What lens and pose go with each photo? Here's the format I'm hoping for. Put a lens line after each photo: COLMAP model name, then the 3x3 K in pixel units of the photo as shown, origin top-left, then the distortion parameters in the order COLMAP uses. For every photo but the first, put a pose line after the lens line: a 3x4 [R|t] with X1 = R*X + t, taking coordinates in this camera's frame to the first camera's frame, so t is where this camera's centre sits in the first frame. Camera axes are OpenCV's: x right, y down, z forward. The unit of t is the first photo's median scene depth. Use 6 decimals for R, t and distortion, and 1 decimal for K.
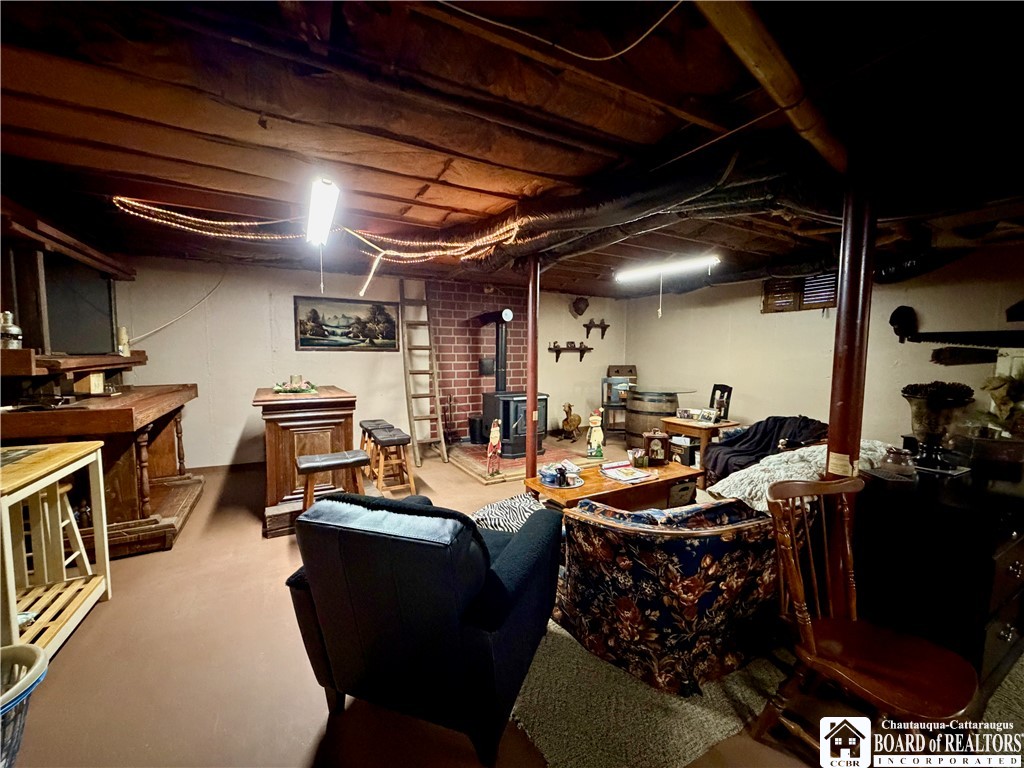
lens RADIAL K [[408.3, 0, 508.6], [0, 408.3, 380.9], [0, 0, 1]] dist [0.001193, -0.000342]
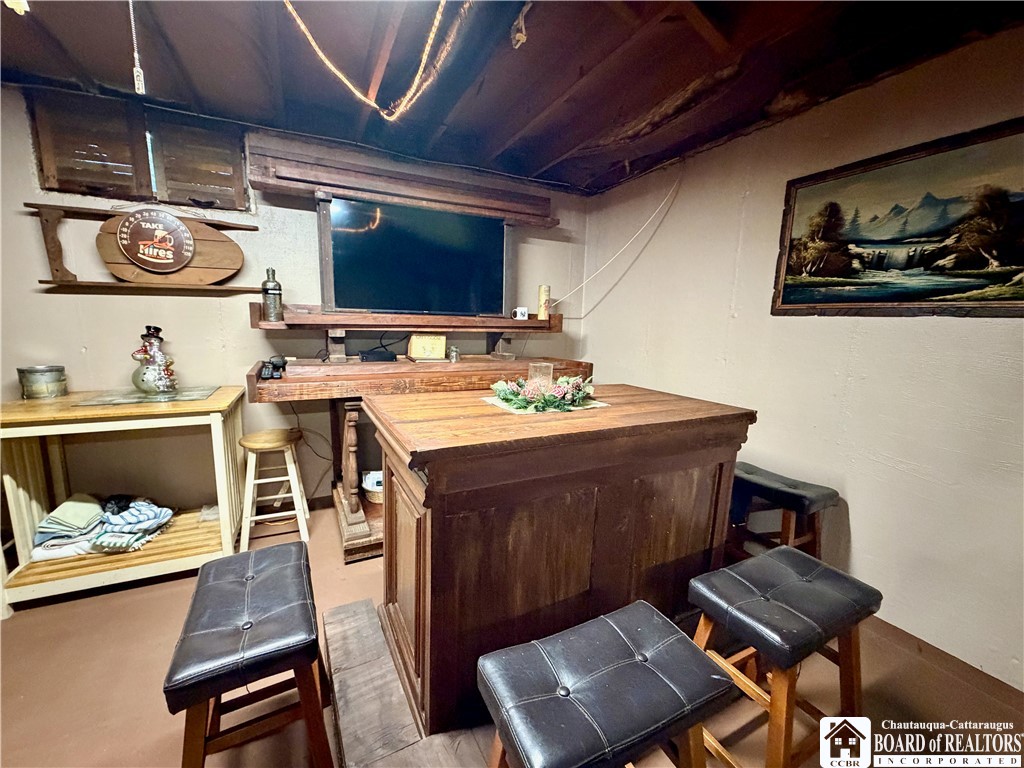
lens RADIAL K [[408.3, 0, 506.0], [0, 408.3, 387.7], [0, 0, 1]] dist [0.001193, -0.000342]
pose [[-0.044443, 0.157836, -0.986465, -0.064192], [-0.095904, 0.982206, 0.161476, -0.038702], [0.994398, 0.101783, -0.028515, 0.696672]]
